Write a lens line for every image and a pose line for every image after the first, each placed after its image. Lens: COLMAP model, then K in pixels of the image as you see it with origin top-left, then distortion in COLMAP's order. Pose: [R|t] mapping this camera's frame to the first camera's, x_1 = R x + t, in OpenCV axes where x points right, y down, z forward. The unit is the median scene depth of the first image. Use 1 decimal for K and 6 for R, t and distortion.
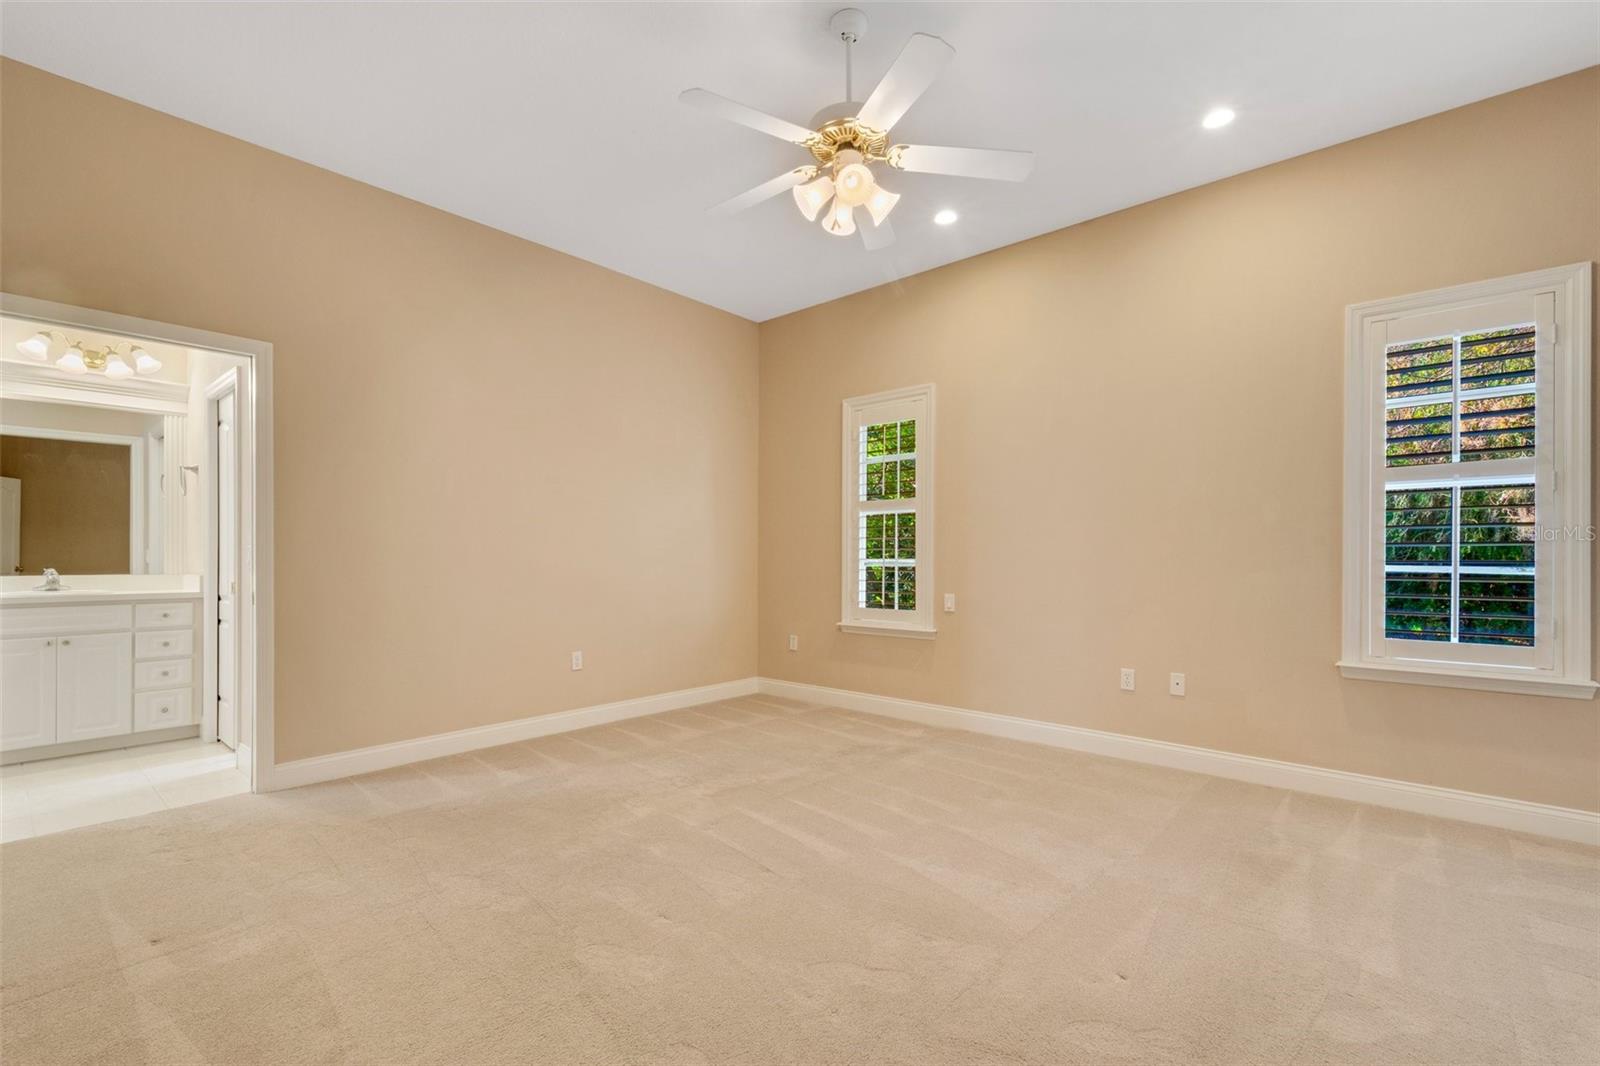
lens RADIAL K [[698.7, 0, 805.7], [0, 698.7, 561.6], [0, 0, 1]] dist [0.001782, 0.000034]
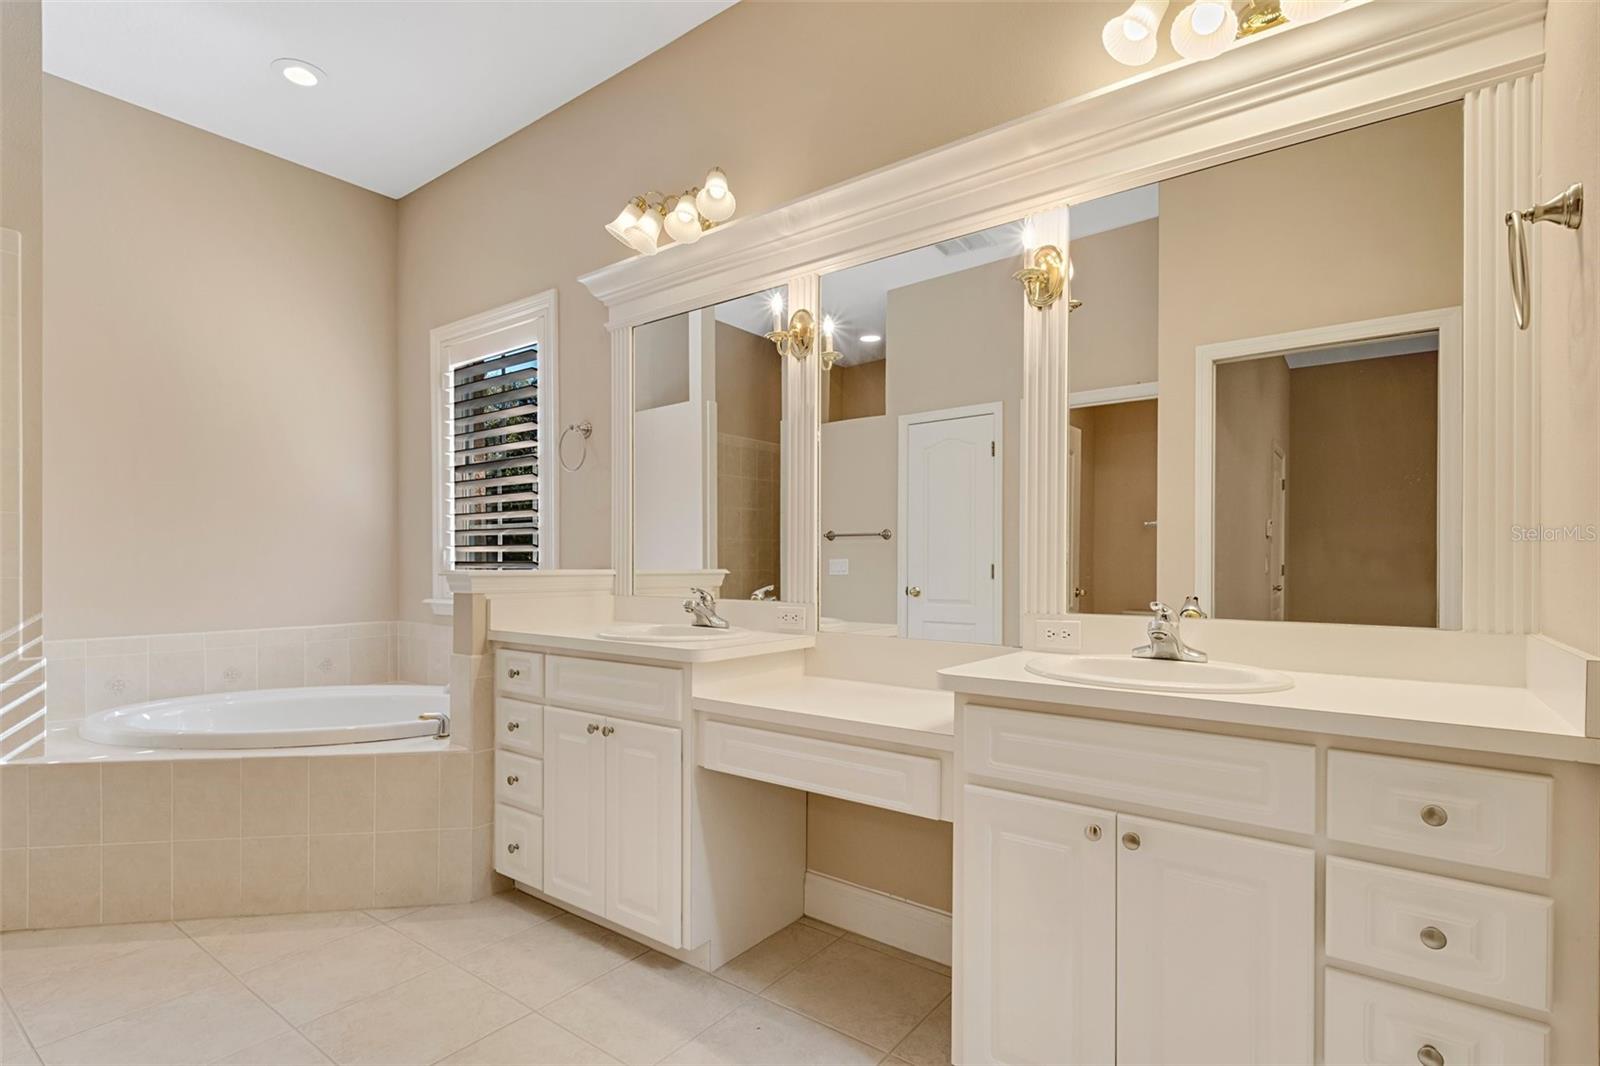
lens RADIAL K [[758.8, 0, 808.1], [0, 758.8, 566.1], [0, 0, 1]] dist [0.001373, -0.000091]
pose [[0.075328, 0.003915, -0.997151, -0.682938], [-0.006989, 0.999970, 0.003398, -0.008751], [0.997134, 0.006714, 0.075353, 0.778731]]
